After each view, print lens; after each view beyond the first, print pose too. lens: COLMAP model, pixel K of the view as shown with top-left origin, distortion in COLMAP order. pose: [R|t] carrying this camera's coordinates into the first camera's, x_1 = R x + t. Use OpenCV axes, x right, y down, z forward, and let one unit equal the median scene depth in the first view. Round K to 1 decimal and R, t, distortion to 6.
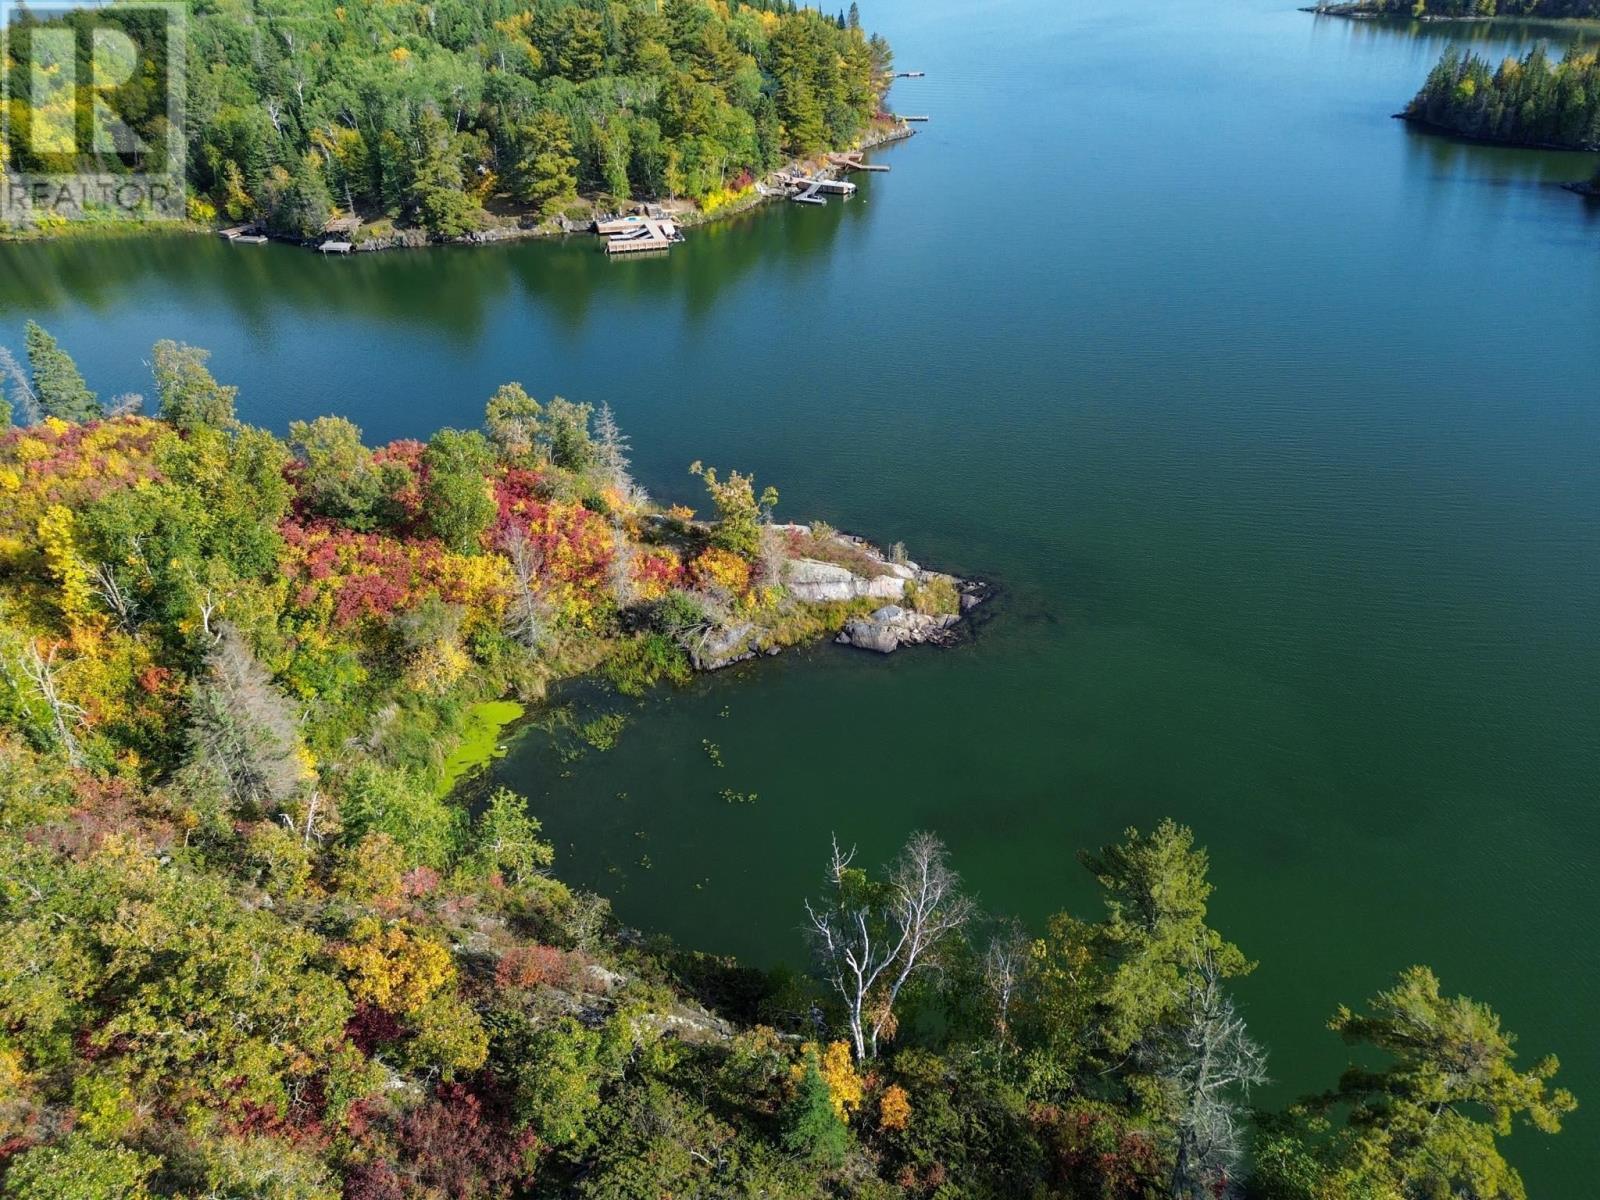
lens RADIAL K [[1119.5, 0, 800.0], [0, 1119.5, 600.0], [0, 0, 1]] dist [0.013190, -0.005656]
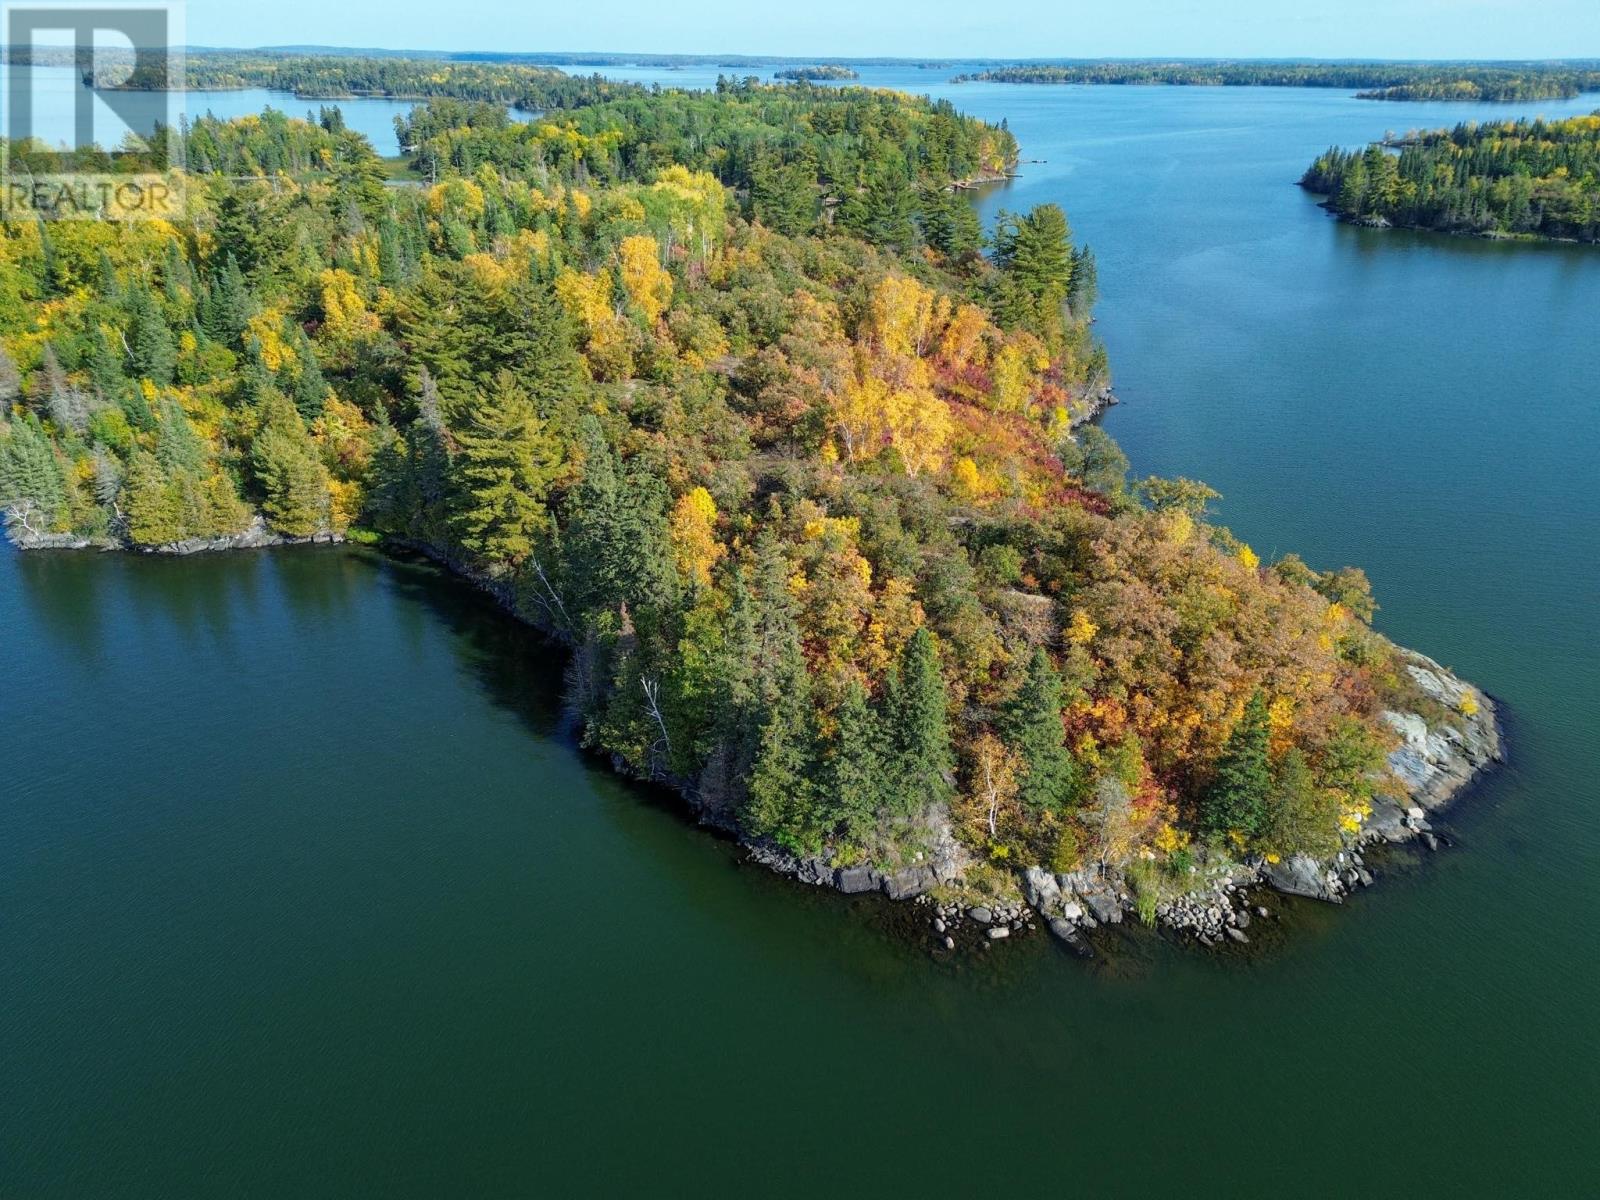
lens RADIAL K [[1130.6, 0, 800.0], [0, 1130.6, 600.0], [0, 0, 1]] dist [0.045886, -0.041586]
pose [[0.970073, 0.118297, -0.212048, 0.341488], [-0.142569, 0.984406, -0.103045, 0.686562], [0.196551, 0.130193, 0.971811, -1.075986]]
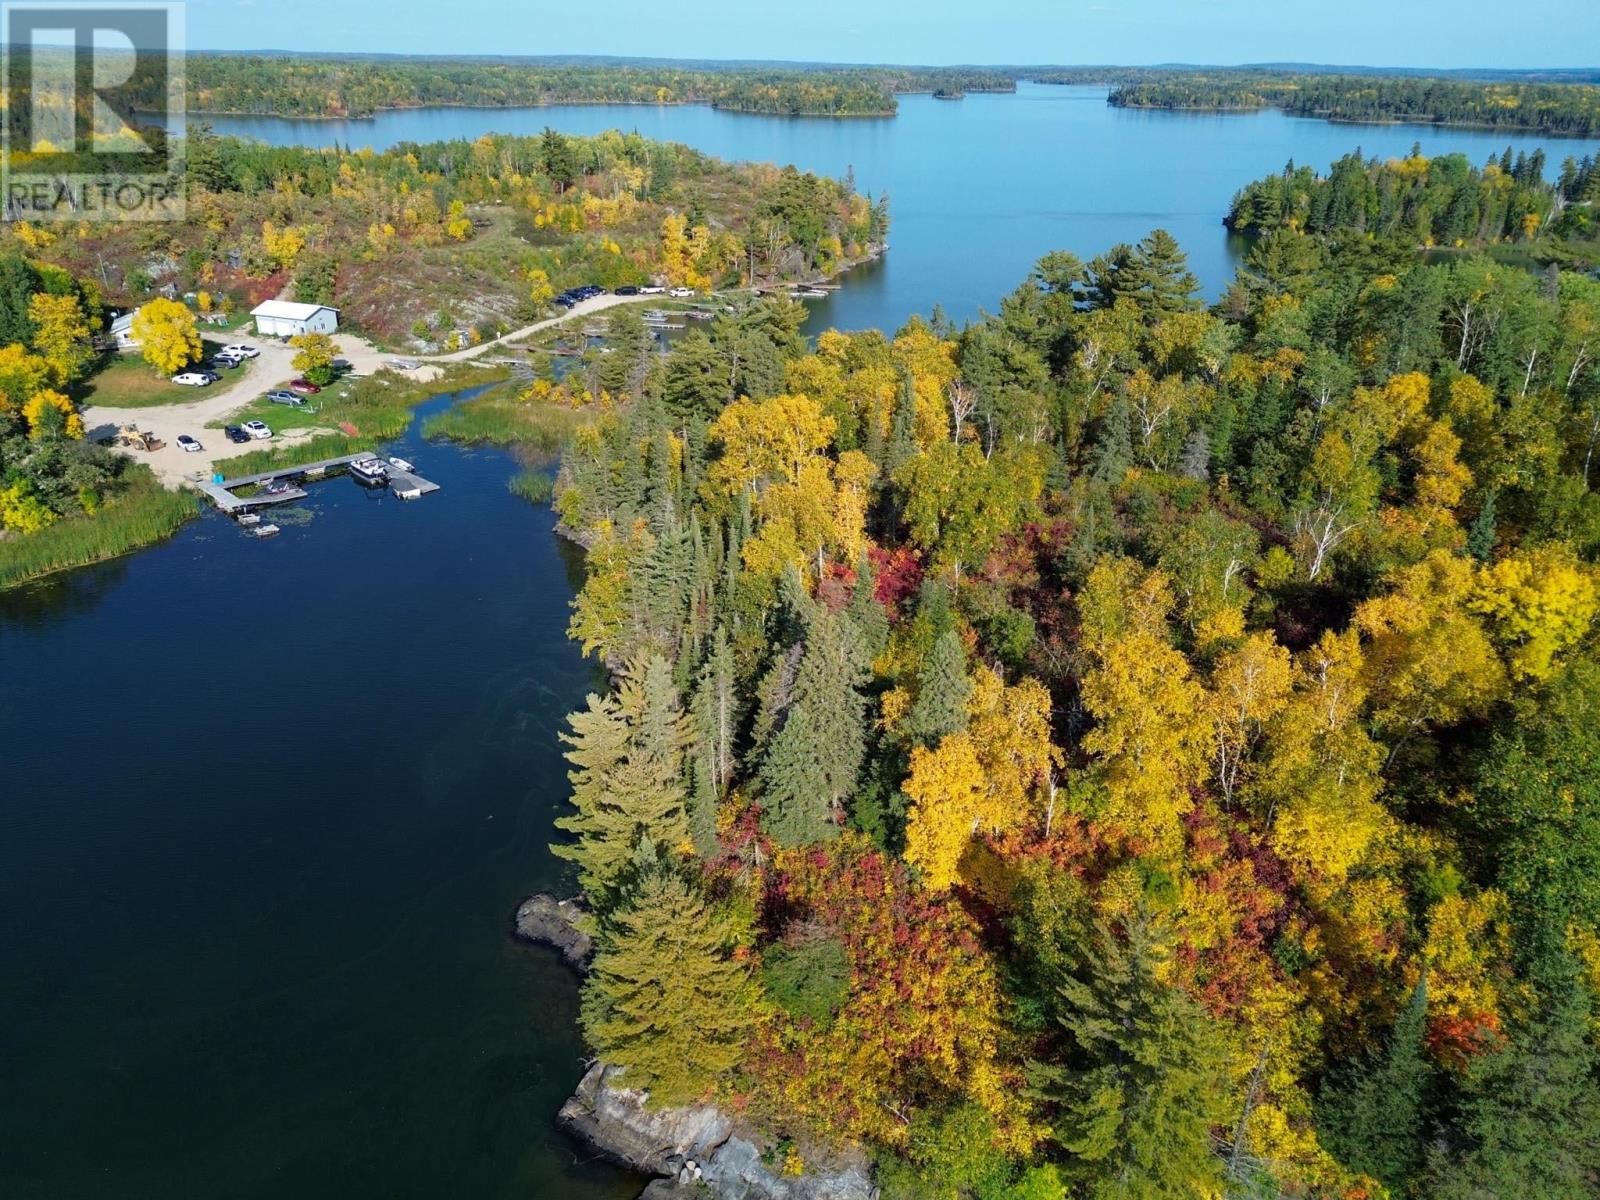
lens RADIAL K [[1129.1, 0, 800.0], [0, 1129.1, 600.0], [0, 0, 1]] dist [0.061135, -0.060420]
pose [[0.558521, 0.366305, -0.744227, -0.422956], [-0.457089, 0.884612, 0.092369, 0.473503], [0.692187, 0.288588, 0.661509, -0.733671]]
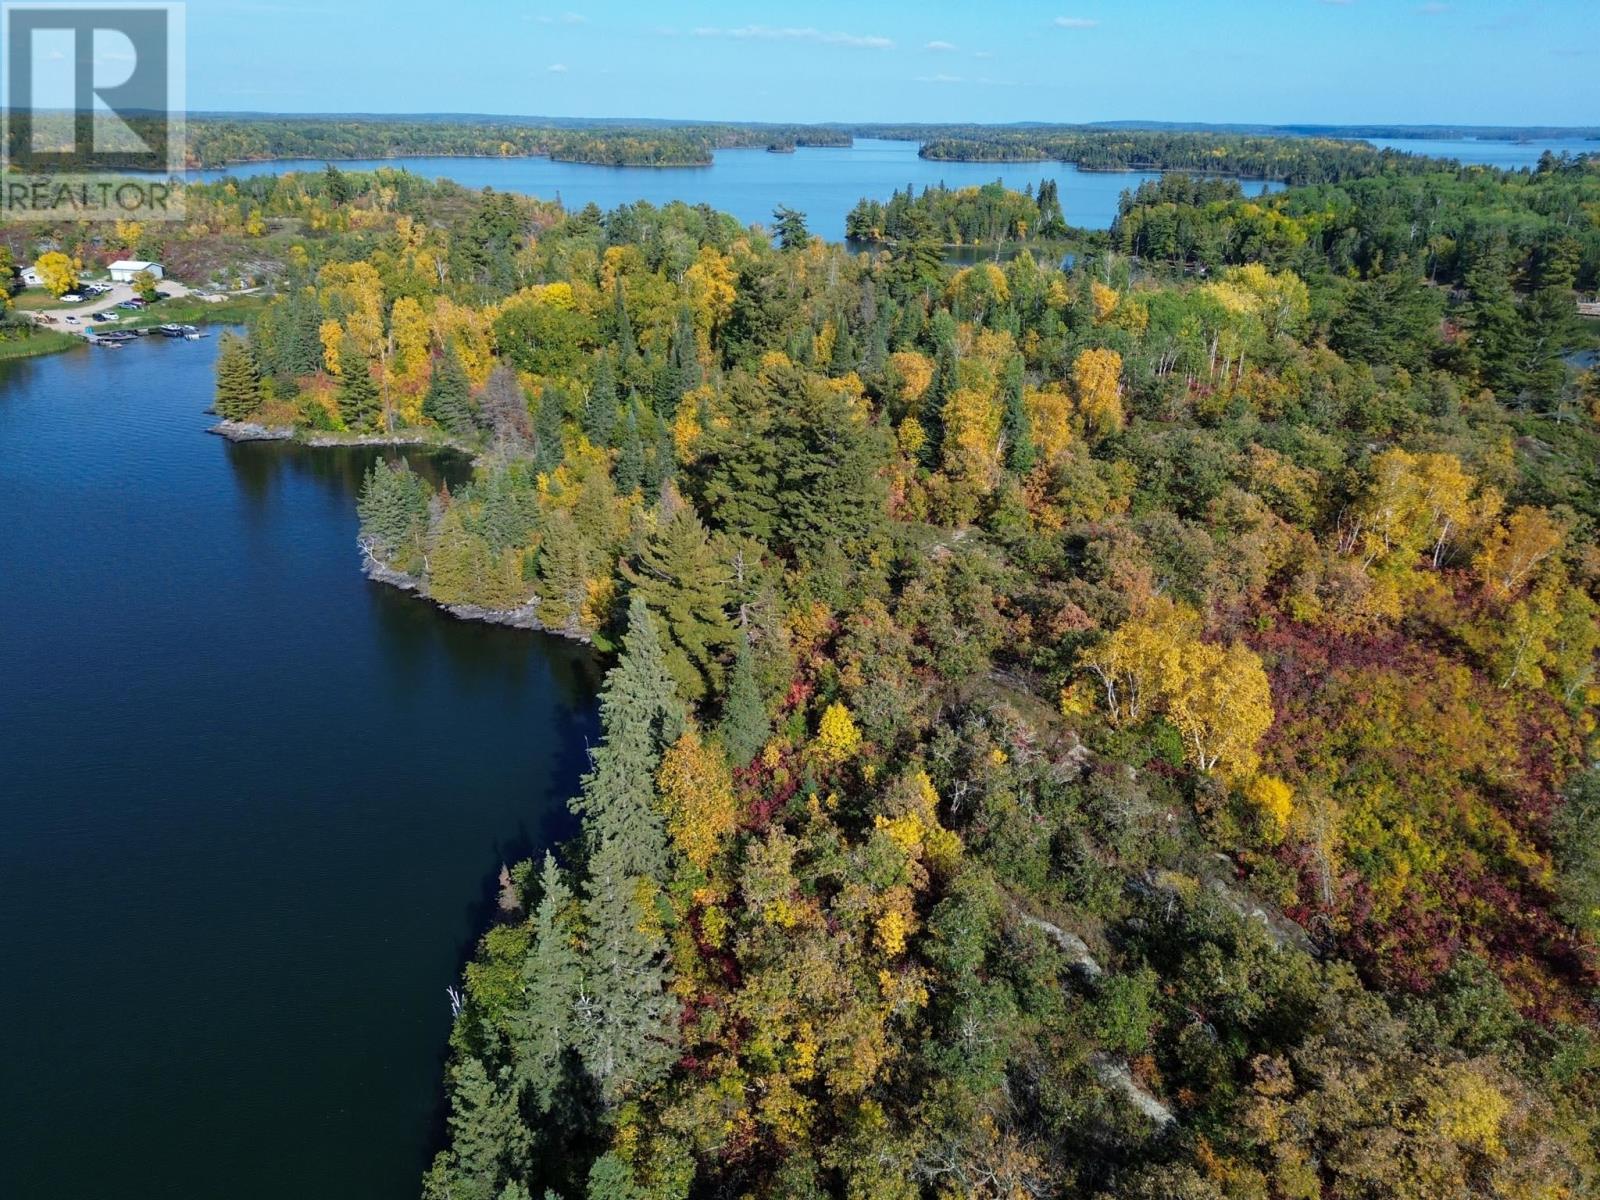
lens RADIAL K [[1130.6, 0, 800.0], [0, 1130.6, 600.0], [0, 0, 1]] dist [0.045886, -0.041586]
pose [[0.635867, 0.311397, -0.706190, 0.437372], [-0.424658, 0.905198, 0.016780, 0.546862], [0.644467, 0.289219, 0.707823, -0.865307]]
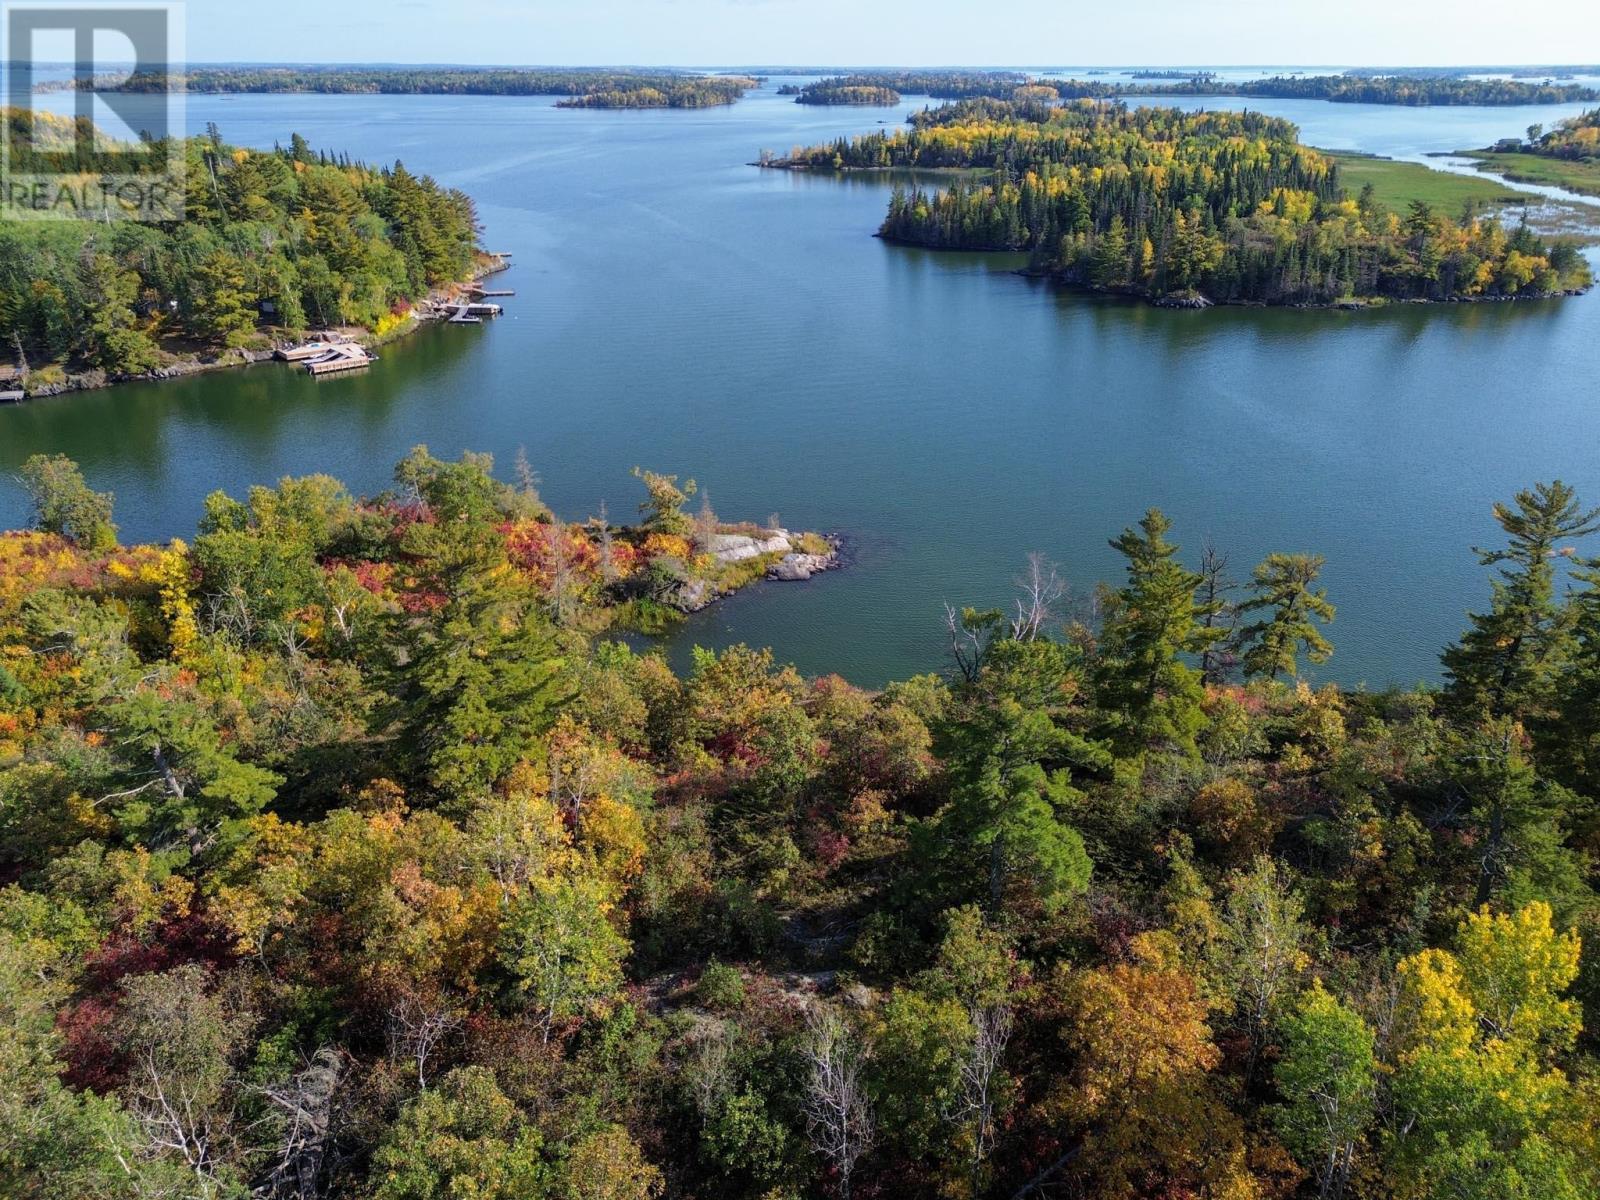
lens RADIAL K [[1119.5, 0, 800.0], [0, 1119.5, 600.0], [0, 0, 1]] dist [0.013190, -0.005656]
pose [[0.893110, -0.176214, 0.413887, -0.223101], [0.224797, 0.971791, -0.071336, 0.074095], [-0.389641, 0.156751, 0.907529, -0.107383]]
